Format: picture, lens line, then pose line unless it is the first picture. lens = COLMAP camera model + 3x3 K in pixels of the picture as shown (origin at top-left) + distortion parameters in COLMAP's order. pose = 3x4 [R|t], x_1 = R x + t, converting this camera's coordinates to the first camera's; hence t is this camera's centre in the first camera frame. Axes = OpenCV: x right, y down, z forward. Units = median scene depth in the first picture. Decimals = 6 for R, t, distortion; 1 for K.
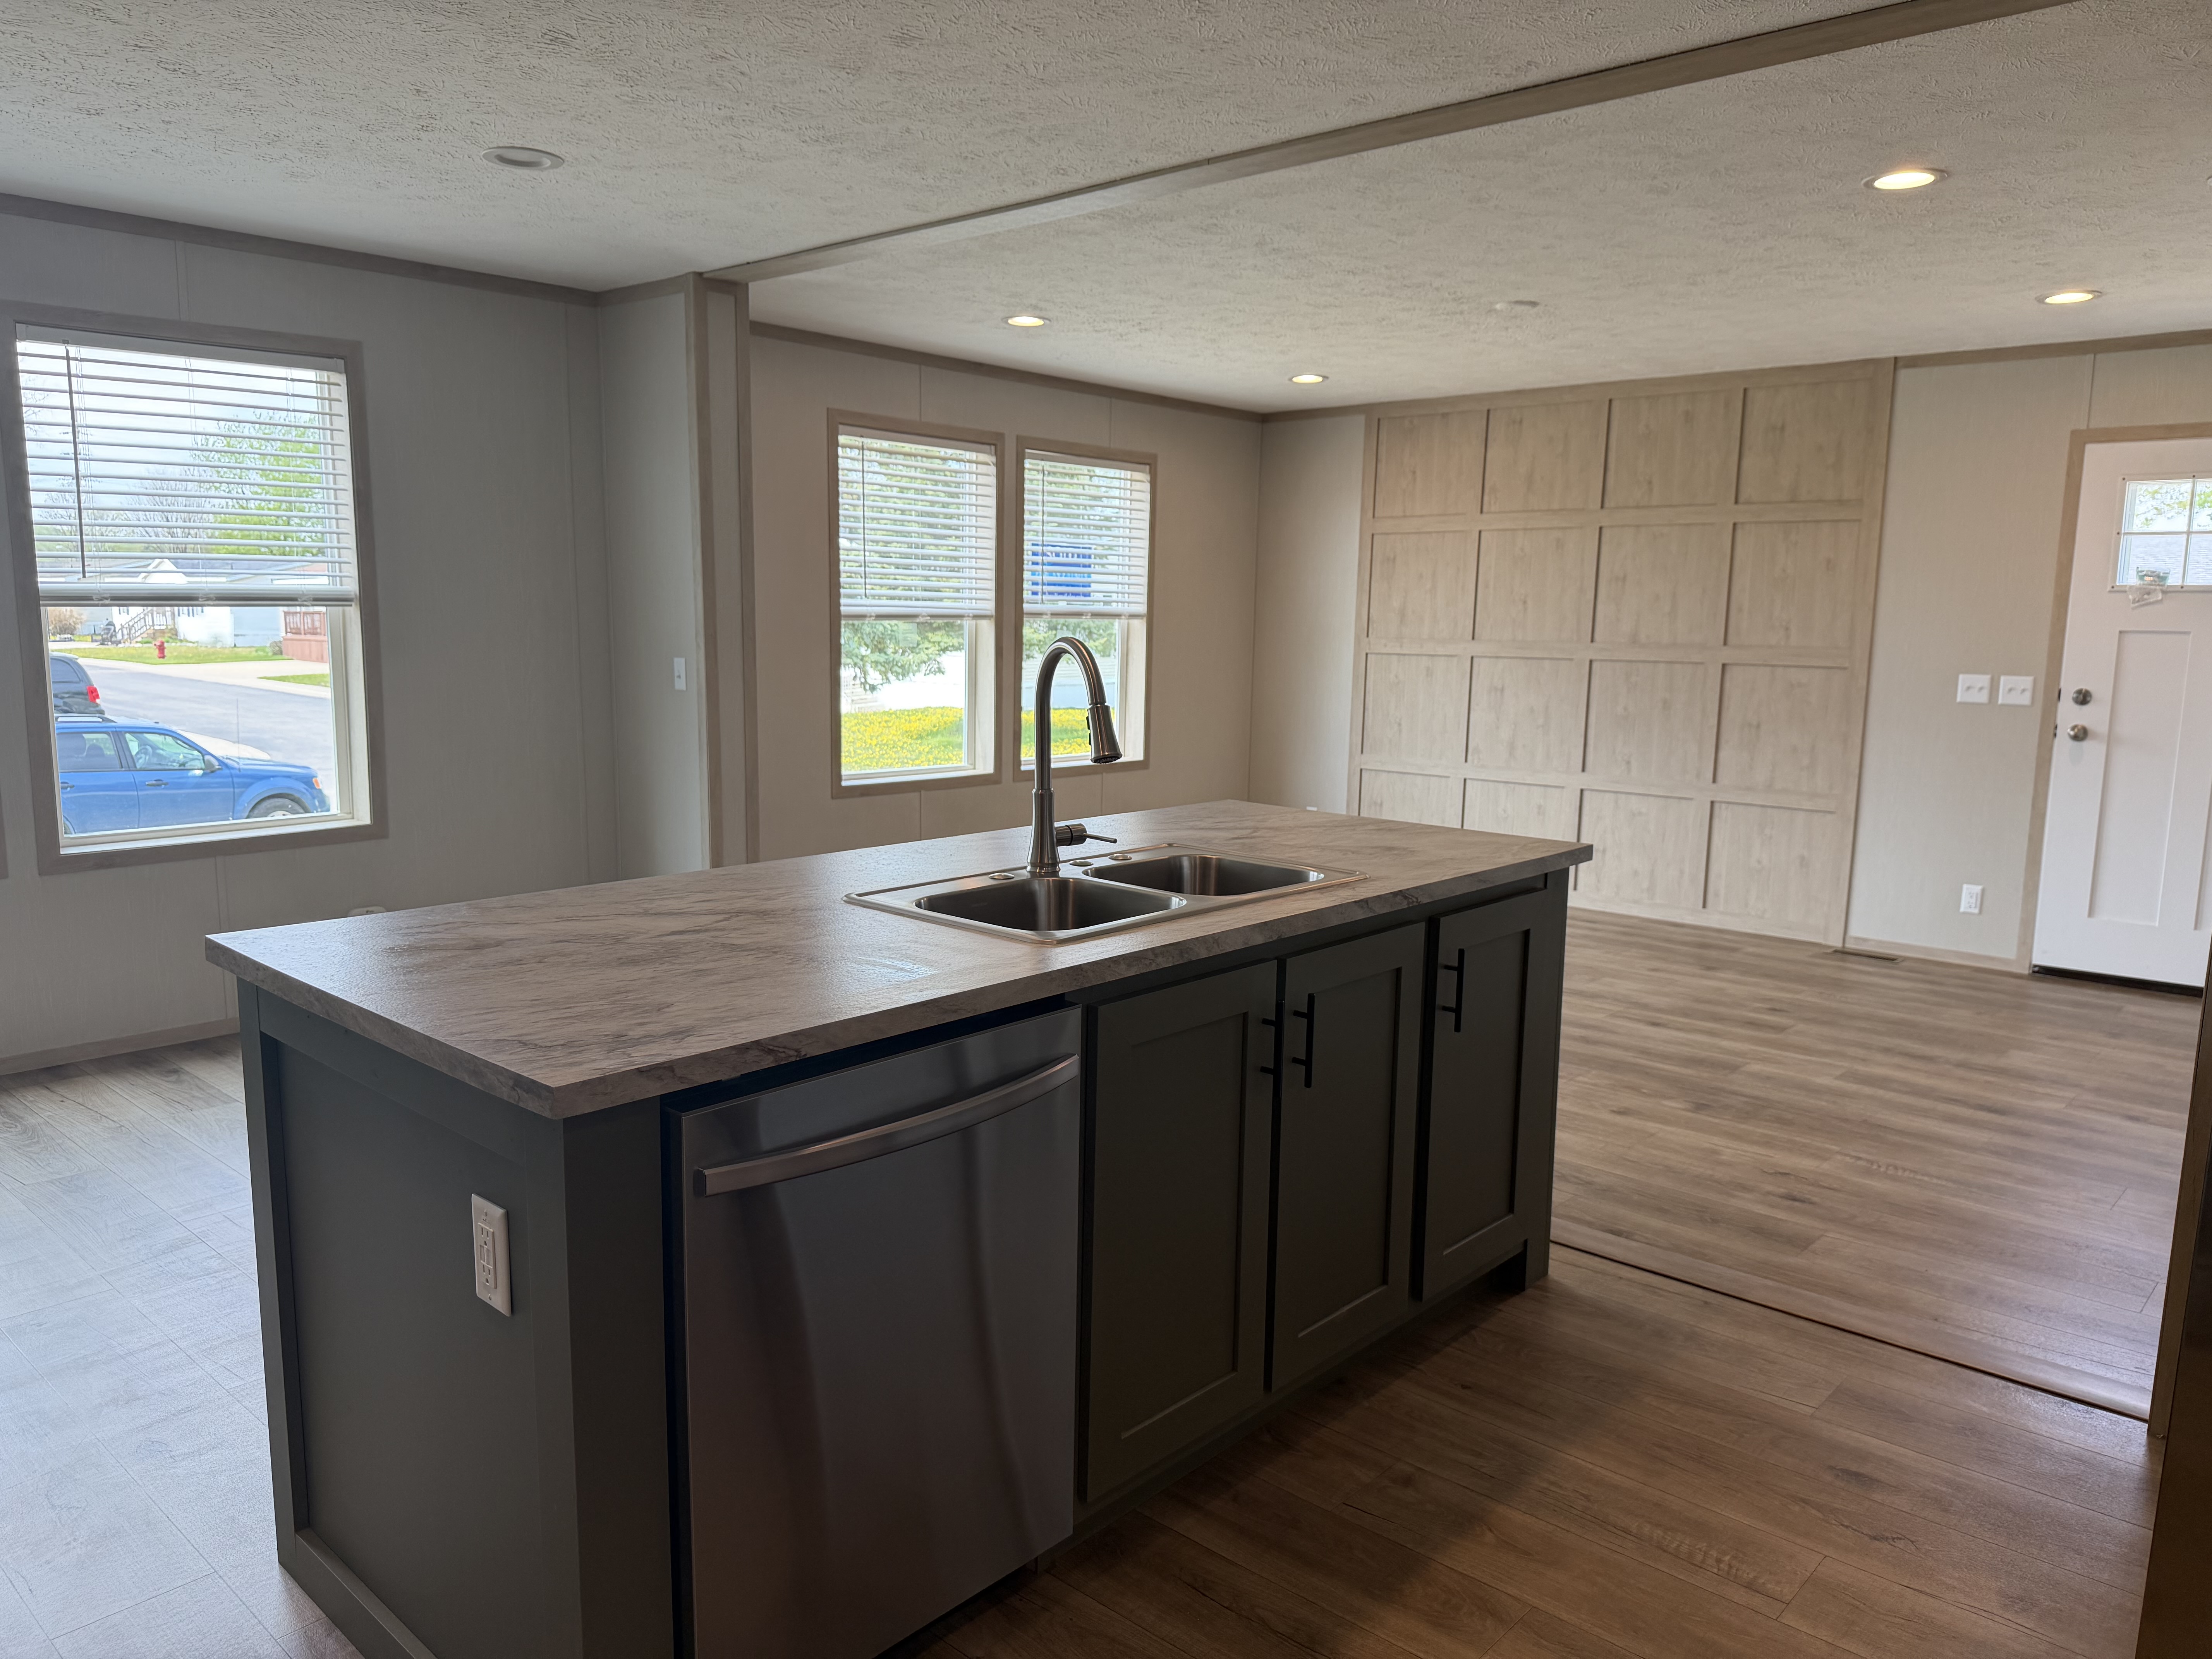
lens RADIAL K [[1576.6, 0, 1095.8], [0, 1576.6, 822.1], [0, 0, 1]] dist [-0.003025, -0.017035]
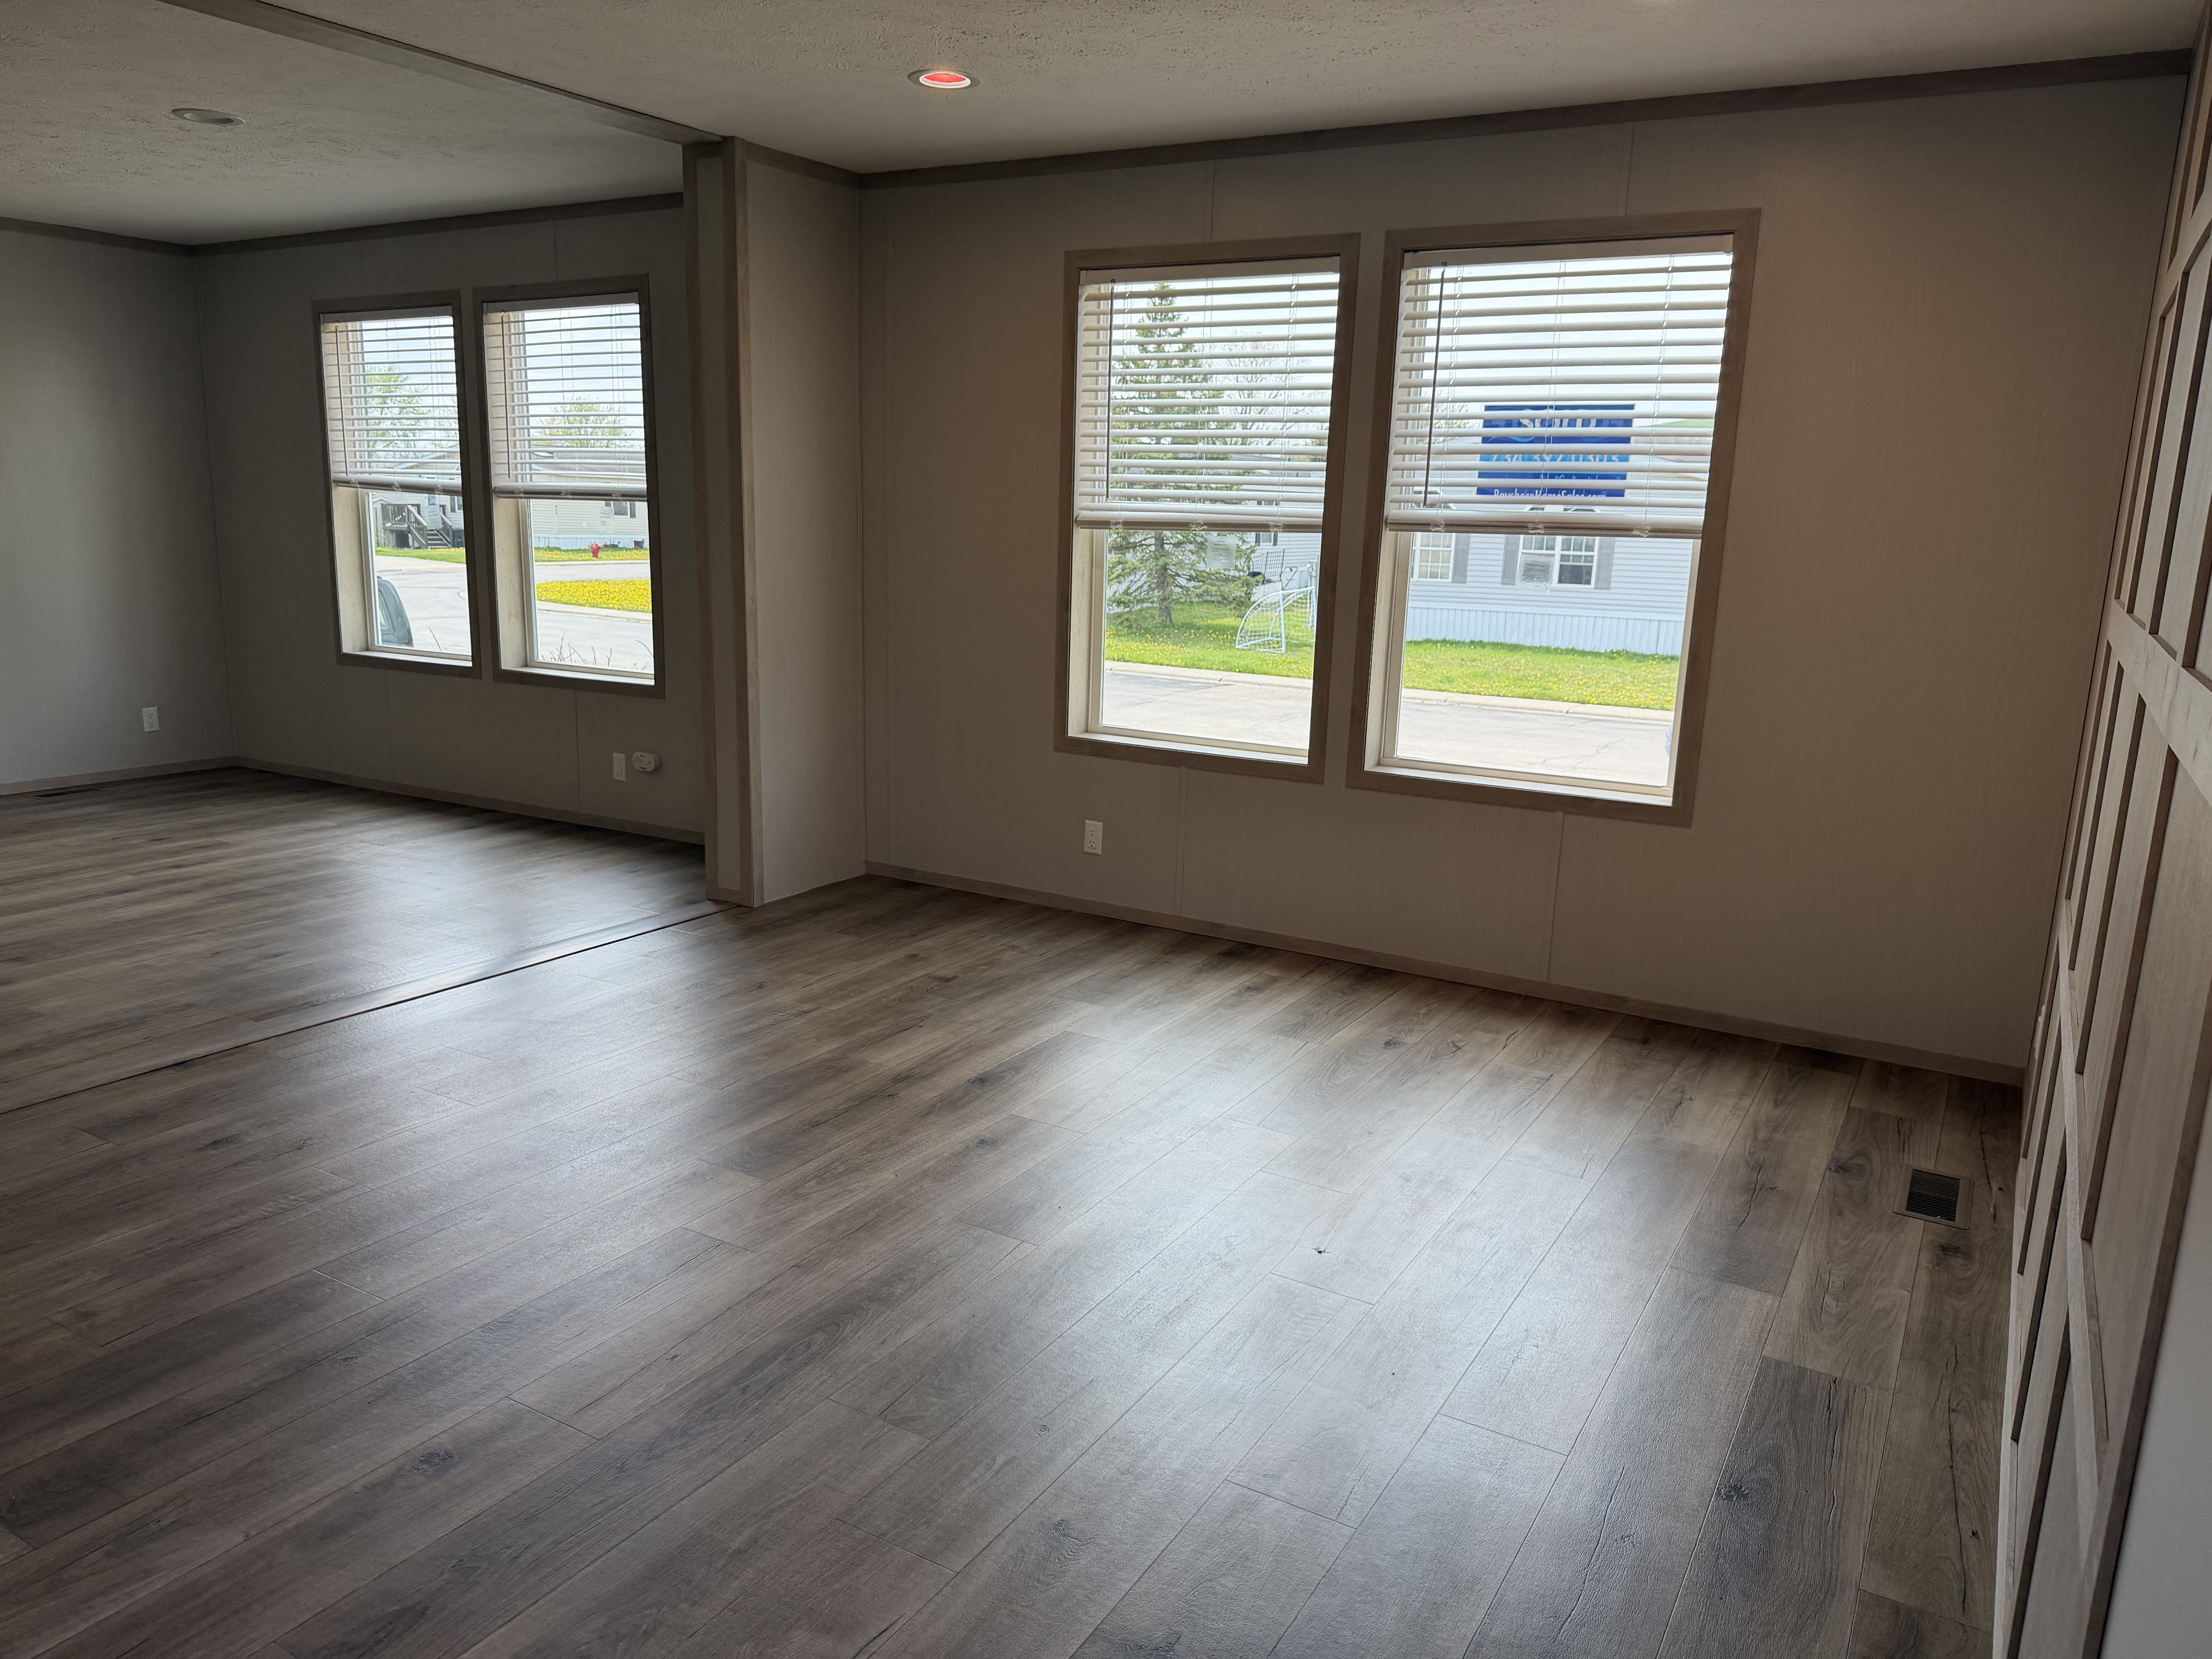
lens RADIAL K [[1576.6, 0, 1102.7], [0, 1576.6, 829.1], [0, 0, 1]] dist [-0.003025, -0.017035]
pose [[0.205472, 0.187292, -0.960574, 0.573552], [-0.149791, 0.975971, 0.158253, -0.099296], [0.967132, 0.111368, 0.228589, 0.789417]]
